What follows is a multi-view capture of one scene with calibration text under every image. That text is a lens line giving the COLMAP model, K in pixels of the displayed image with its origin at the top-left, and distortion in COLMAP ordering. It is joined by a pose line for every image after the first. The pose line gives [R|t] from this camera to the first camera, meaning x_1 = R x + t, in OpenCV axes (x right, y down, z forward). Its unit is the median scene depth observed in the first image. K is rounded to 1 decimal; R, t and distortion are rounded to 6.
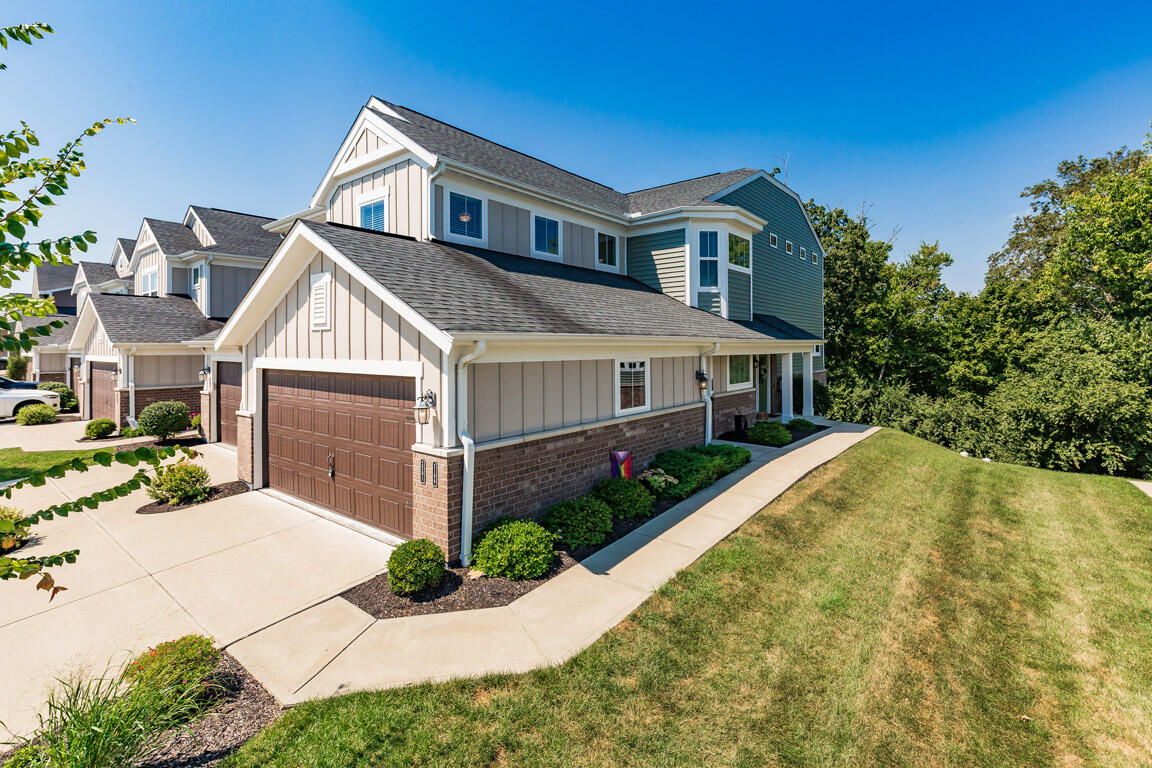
lens RADIAL K [[522.1, 0, 575.8], [0, 522.1, 347.0], [0, 0, 1]] dist [0.014692, -0.000005]
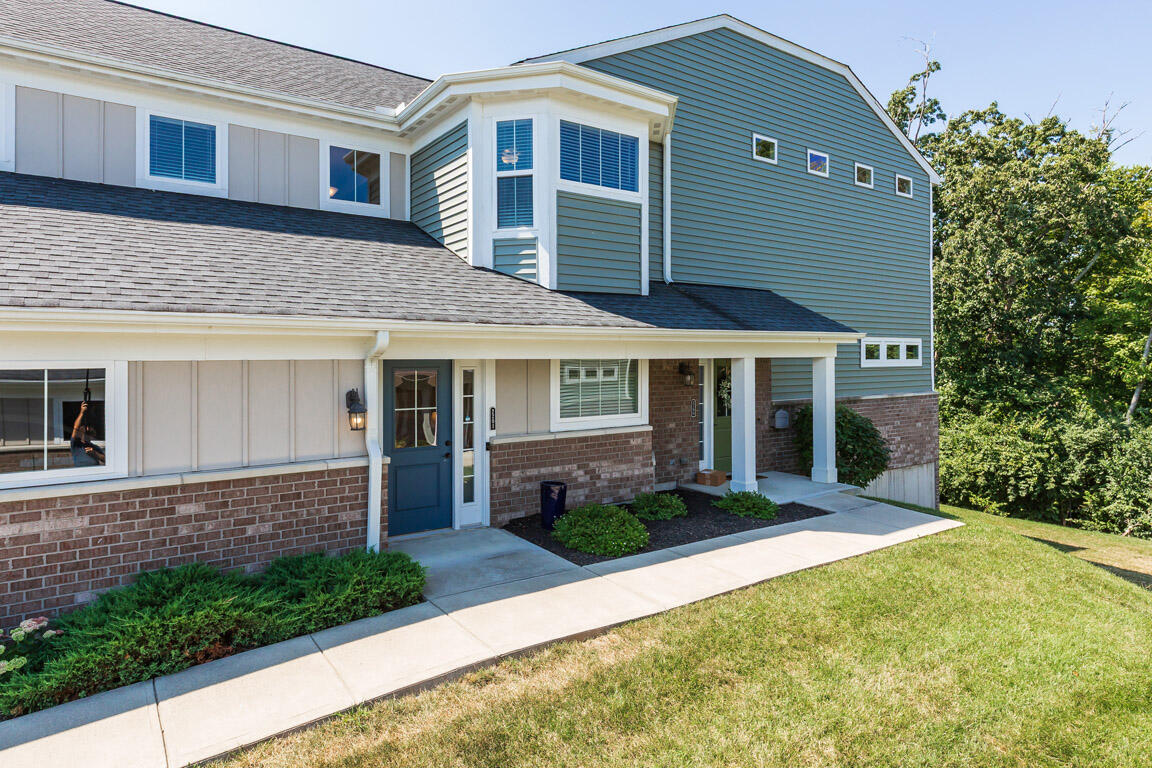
lens RADIAL K [[577.8, 0, 576.1], [0, 577.8, 356.5], [0, 0, 1]] dist [0.003122, 0.000525]
pose [[0.941589, 0.002593, -0.336755, 0.499755], [-0.002264, 0.999996, 0.001369, 0.011023], [0.336757, -0.000527, 0.941591, 0.479799]]
